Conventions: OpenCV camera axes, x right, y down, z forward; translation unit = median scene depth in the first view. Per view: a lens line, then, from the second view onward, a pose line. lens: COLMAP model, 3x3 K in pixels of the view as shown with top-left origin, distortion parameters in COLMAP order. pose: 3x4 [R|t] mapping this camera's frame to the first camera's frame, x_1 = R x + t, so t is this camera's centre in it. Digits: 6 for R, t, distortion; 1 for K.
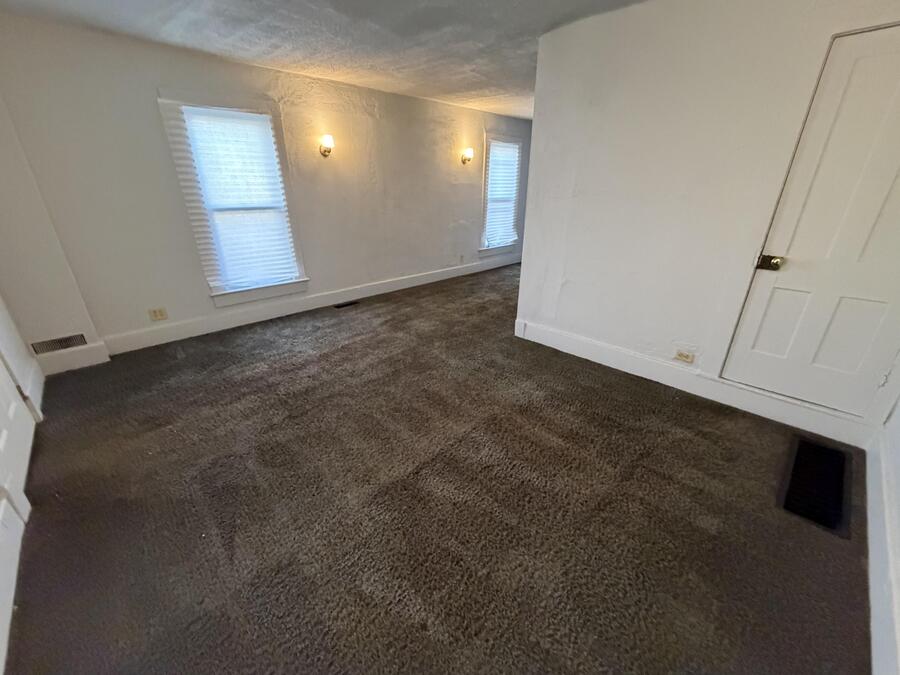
lens RADIAL K [[357.5, 0, 446.7], [0, 357.5, 339.4], [0, 0, 1]] dist [-0.000218, 0.000008]
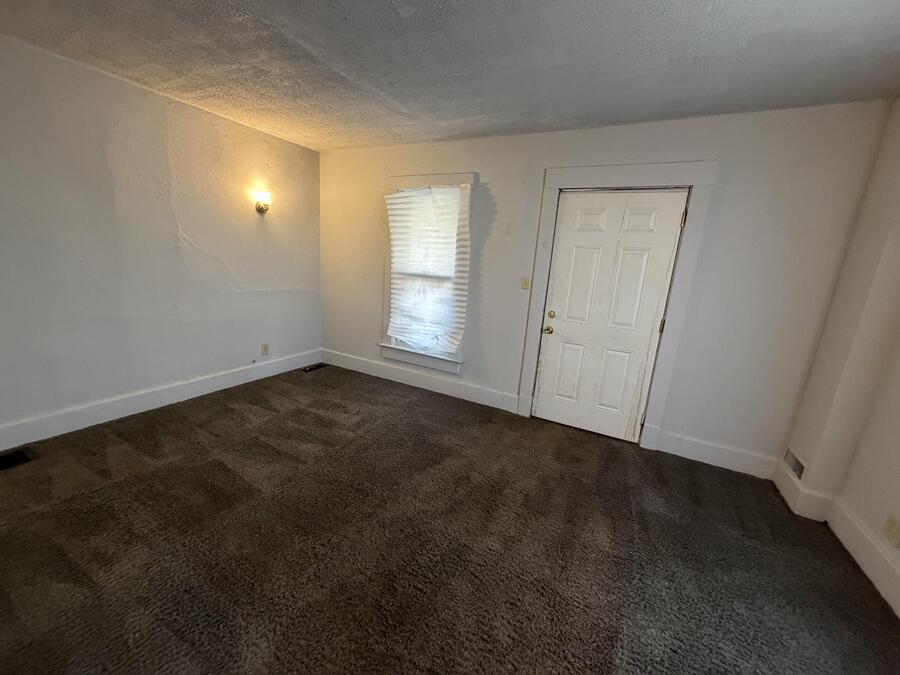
lens RADIAL K [[357.5, 0, 446.7], [0, 357.5, 339.4], [0, 0, 1]] dist [-0.000218, 0.000008]
pose [[-0.948979, 0.003866, -0.315315, -0.068014], [-0.182824, 0.807976, 0.560135, -0.603885], [0.256932, 0.589203, -0.766045, 1.420242]]
